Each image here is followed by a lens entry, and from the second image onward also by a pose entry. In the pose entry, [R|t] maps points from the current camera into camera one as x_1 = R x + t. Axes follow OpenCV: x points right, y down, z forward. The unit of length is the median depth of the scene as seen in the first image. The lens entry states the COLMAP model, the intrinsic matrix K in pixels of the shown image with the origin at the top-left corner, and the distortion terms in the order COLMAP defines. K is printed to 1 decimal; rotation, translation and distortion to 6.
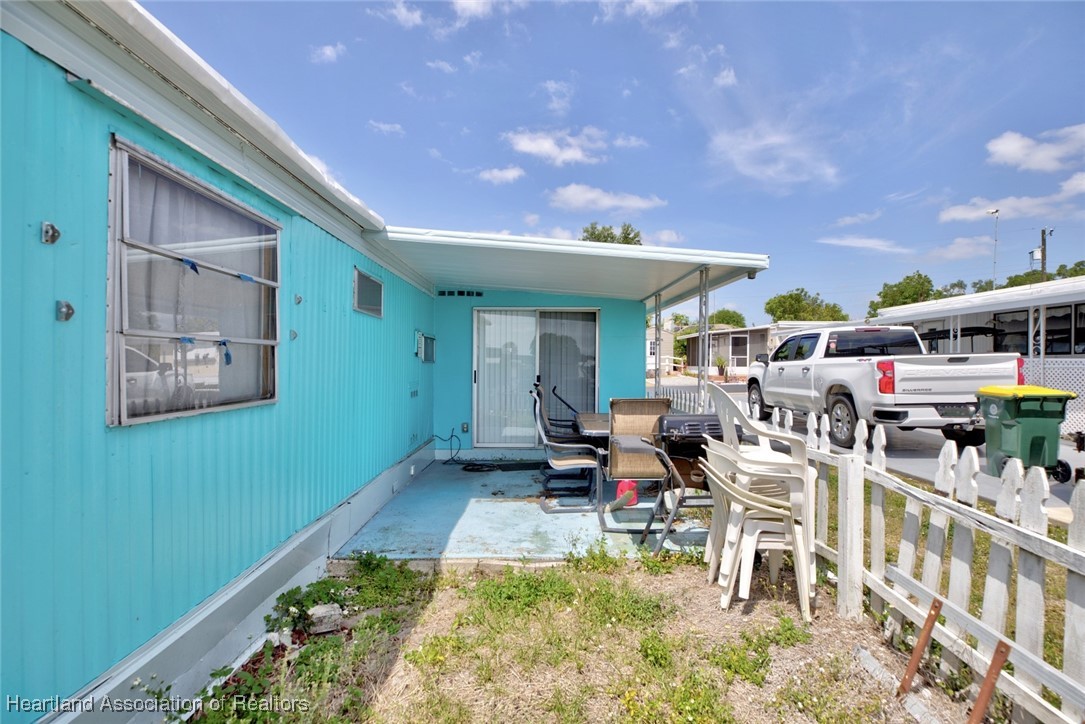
lens RADIAL K [[528.7, 0, 542.9], [0, 528.7, 366.4], [0, 0, 1]] dist [-0.008485, 0.001645]
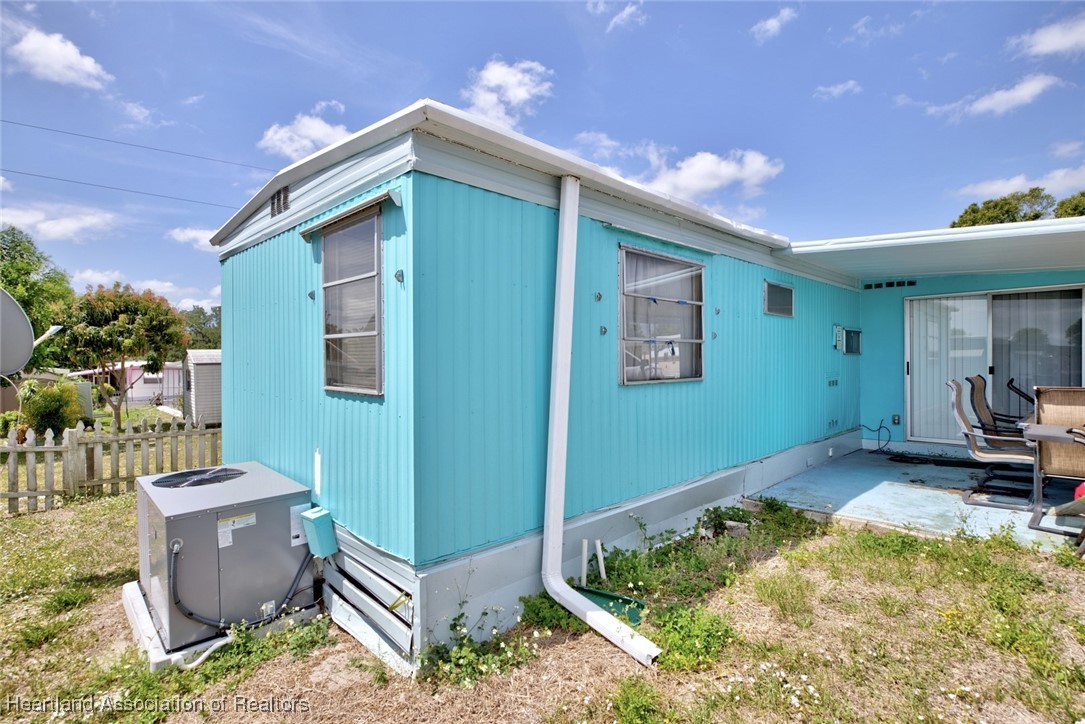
lens RADIAL K [[528.7, 0, 541.3], [0, 528.7, 360.7], [0, 0, 1]] dist [-0.008485, 0.001645]
pose [[0.683994, -0.013626, -0.729360, 0.214287], [0.009264, 0.999907, -0.009993, 0.016617], [0.729429, 0.000078, 0.684057, -0.287158]]
